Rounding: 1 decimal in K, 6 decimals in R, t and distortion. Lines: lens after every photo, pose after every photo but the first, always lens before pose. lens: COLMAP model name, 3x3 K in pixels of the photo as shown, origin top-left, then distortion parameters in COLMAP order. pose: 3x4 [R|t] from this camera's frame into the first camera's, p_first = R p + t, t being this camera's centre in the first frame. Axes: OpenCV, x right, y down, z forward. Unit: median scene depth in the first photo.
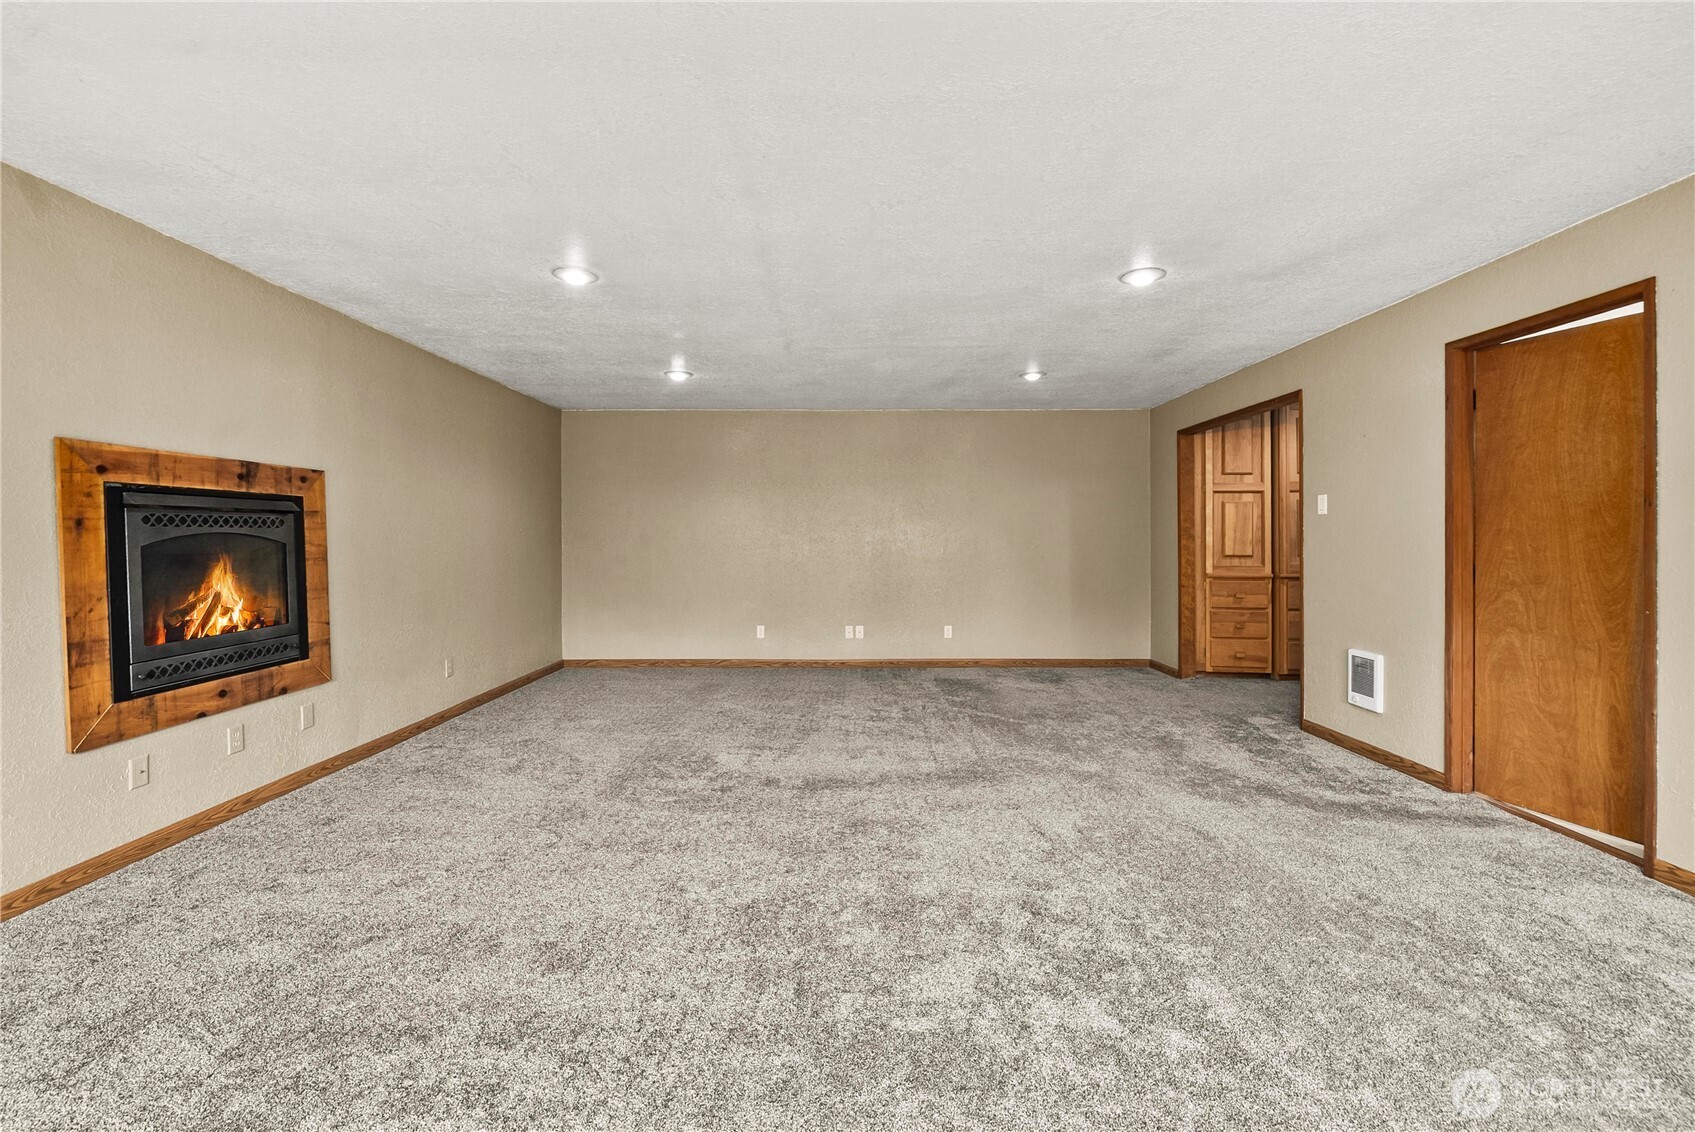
lens RADIAL K [[695.0, 0, 834.9], [0, 695.0, 538.7], [0, 0, 1]] dist [-0.004406, -0.000129]
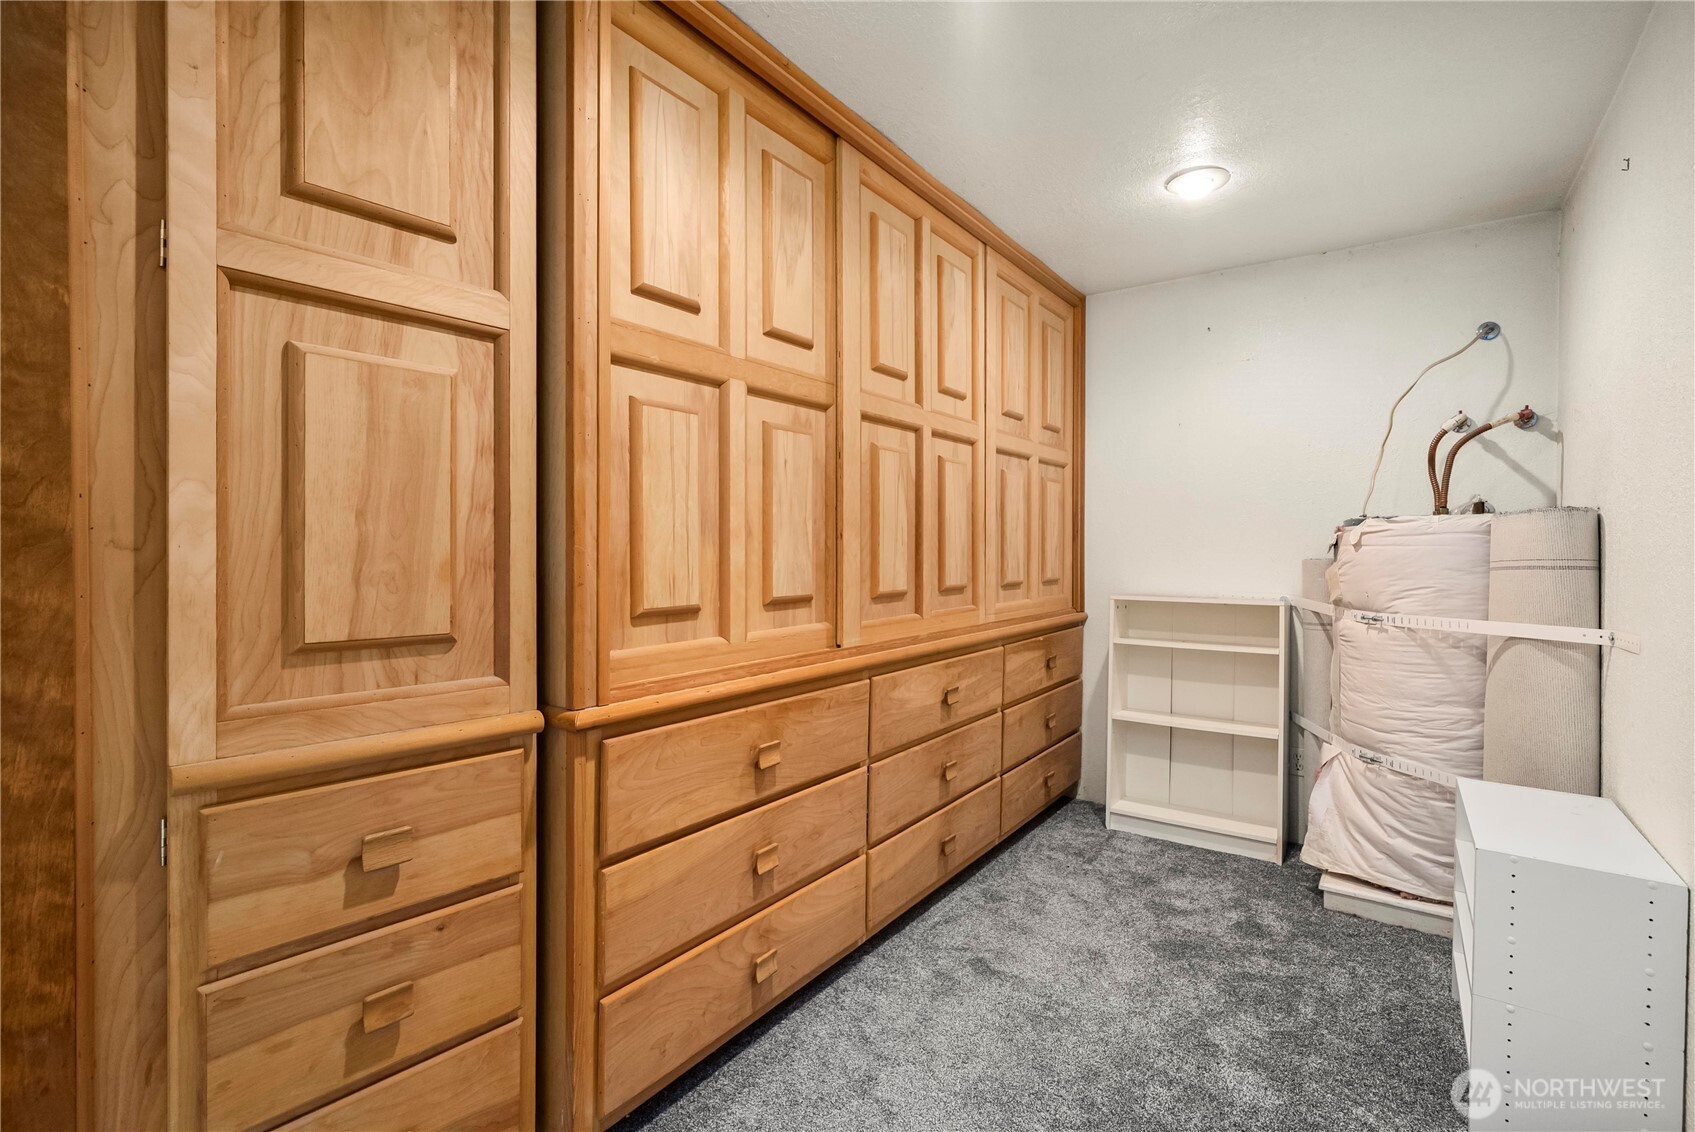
lens RADIAL K [[780.1, 0, 846.7], [0, 780.1, 547.5], [0, 0, 1]] dist [0.001396, 0.000241]
pose [[0.554632, 0.002268, 0.832092, 0.812886], [-0.005175, 0.999986, 0.000724, -0.004550], [-0.832079, -0.004707, 0.554637, 1.327750]]
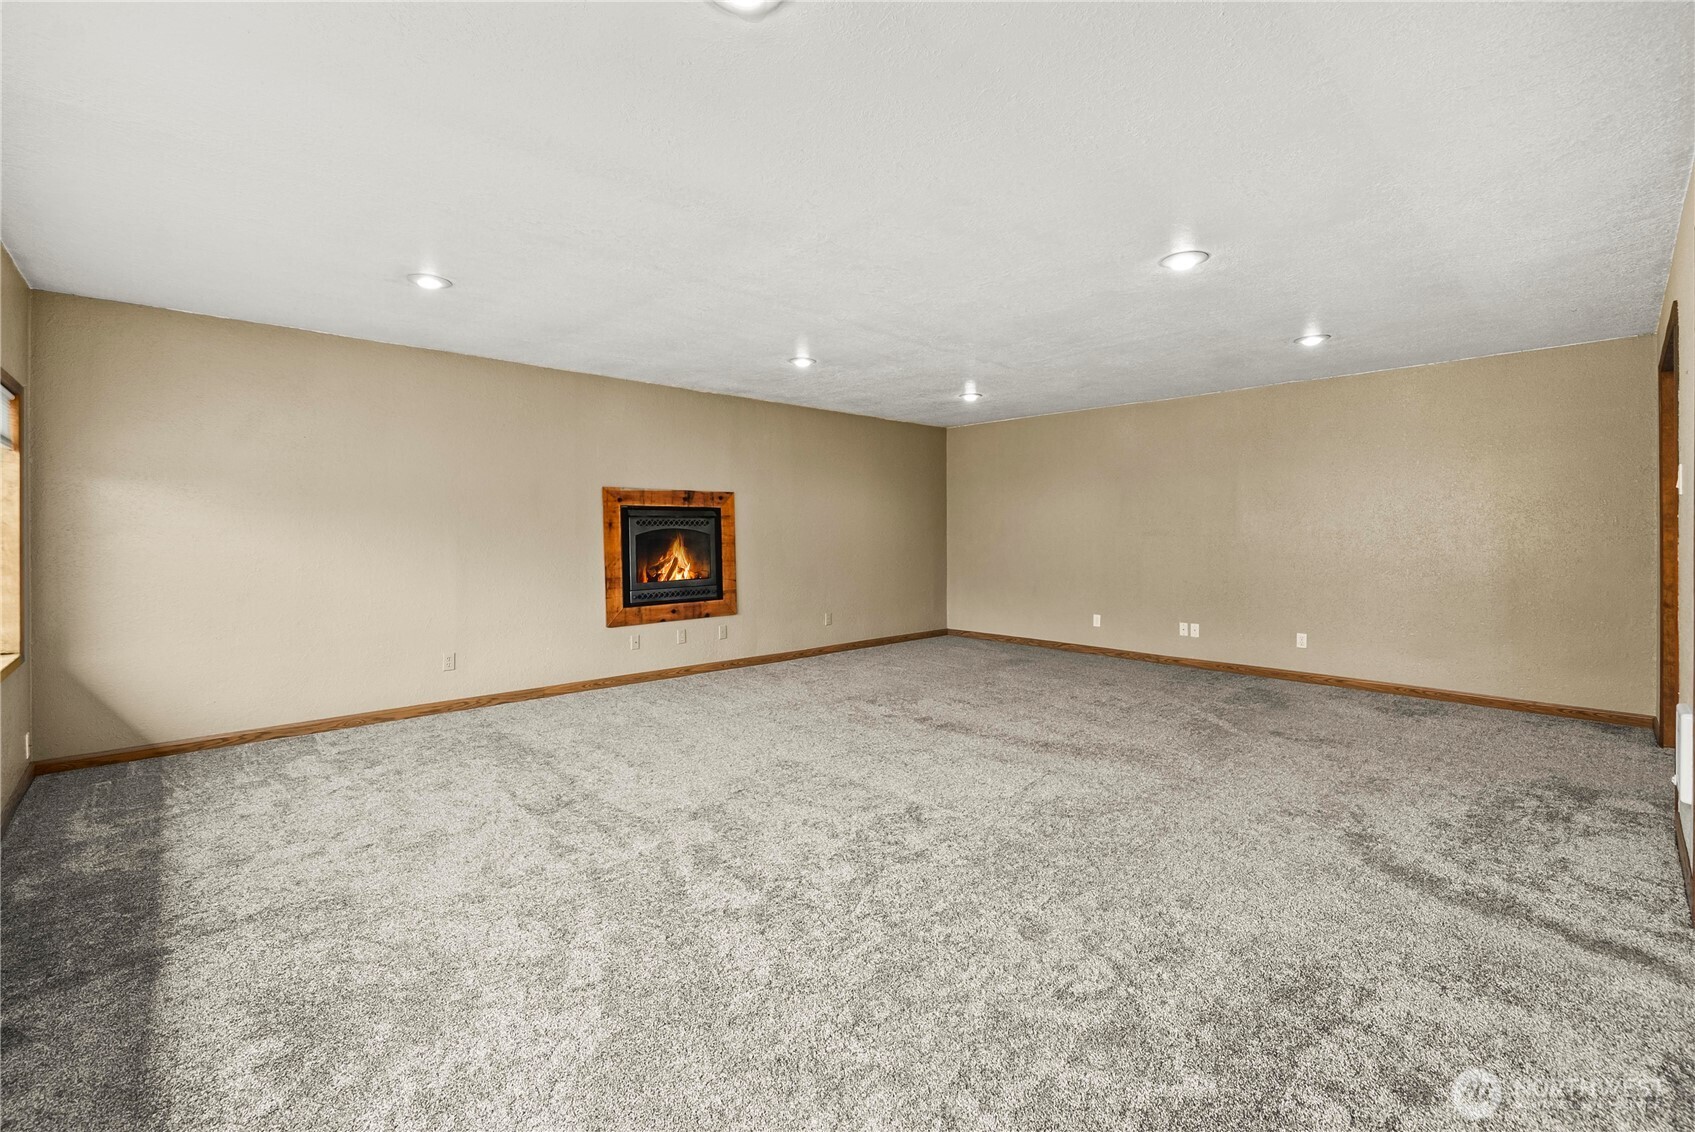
lens RADIAL K [[695.0, 0, 834.9], [0, 695.0, 538.7], [0, 0, 1]] dist [-0.004406, -0.000129]
pose [[0.688708, 0.007307, -0.725002, 0.753273], [0.000053, 0.999949, 0.010128, 0.000006], [0.725038, -0.007014, 0.688673, -0.012306]]
